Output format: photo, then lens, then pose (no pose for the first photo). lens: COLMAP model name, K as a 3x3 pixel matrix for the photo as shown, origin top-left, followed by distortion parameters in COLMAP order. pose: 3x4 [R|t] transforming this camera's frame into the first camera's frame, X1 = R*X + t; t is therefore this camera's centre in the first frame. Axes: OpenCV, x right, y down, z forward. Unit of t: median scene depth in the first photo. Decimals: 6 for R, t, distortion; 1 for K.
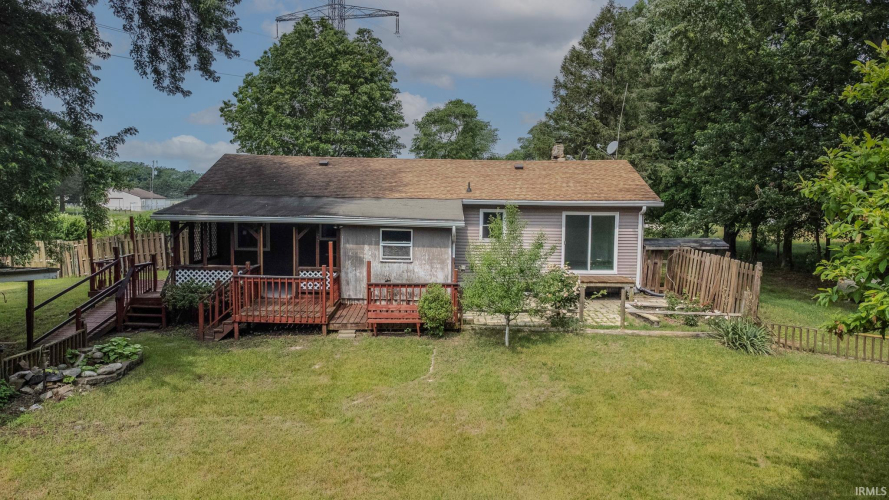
lens RADIAL K [[643.0, 0, 441.3], [0, 643.0, 241.7], [0, 0, 1]] dist [0.024014, 0.025955]
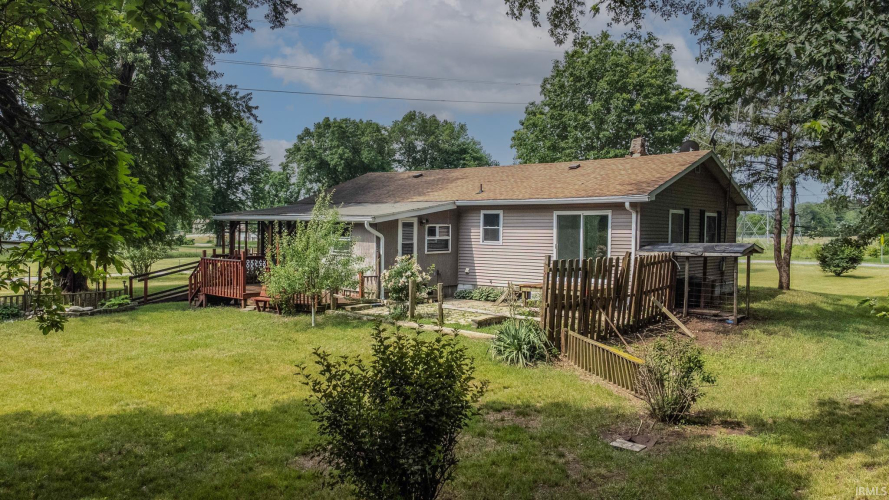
lens RADIAL K [[643.0, 0, 435.4], [0, 643.0, 258.4], [0, 0, 1]] dist [0.024014, 0.025955]
pose [[0.738629, 0.034532, -0.673228, 0.673496], [-0.053405, 0.998546, -0.007374, 0.034962], [0.671994, 0.041401, 0.739399, 0.225980]]
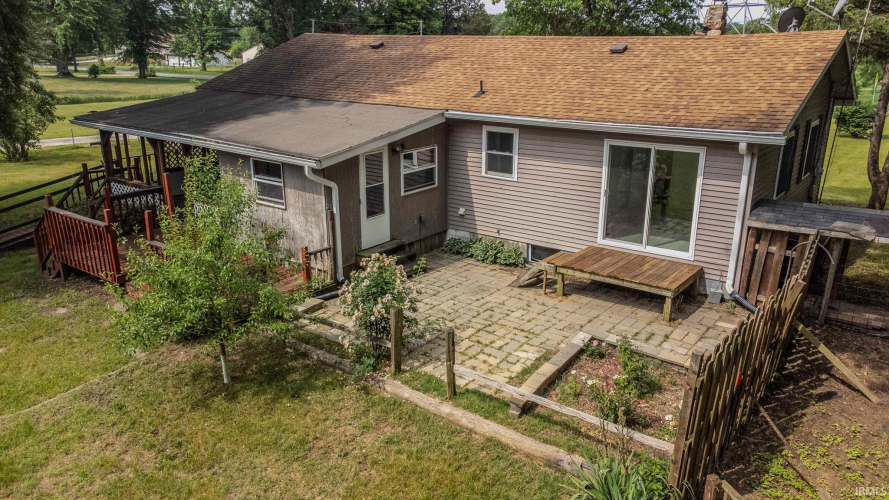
lens RADIAL K [[643.0, 0, 452.3], [0, 643.0, 241.5], [0, 0, 1]] dist [0.024014, 0.025955]
pose [[0.803973, 0.165372, -0.571209, 0.422021], [-0.035835, 0.972282, 0.231050, -0.085324], [0.593586, -0.165289, 0.787614, 0.451730]]
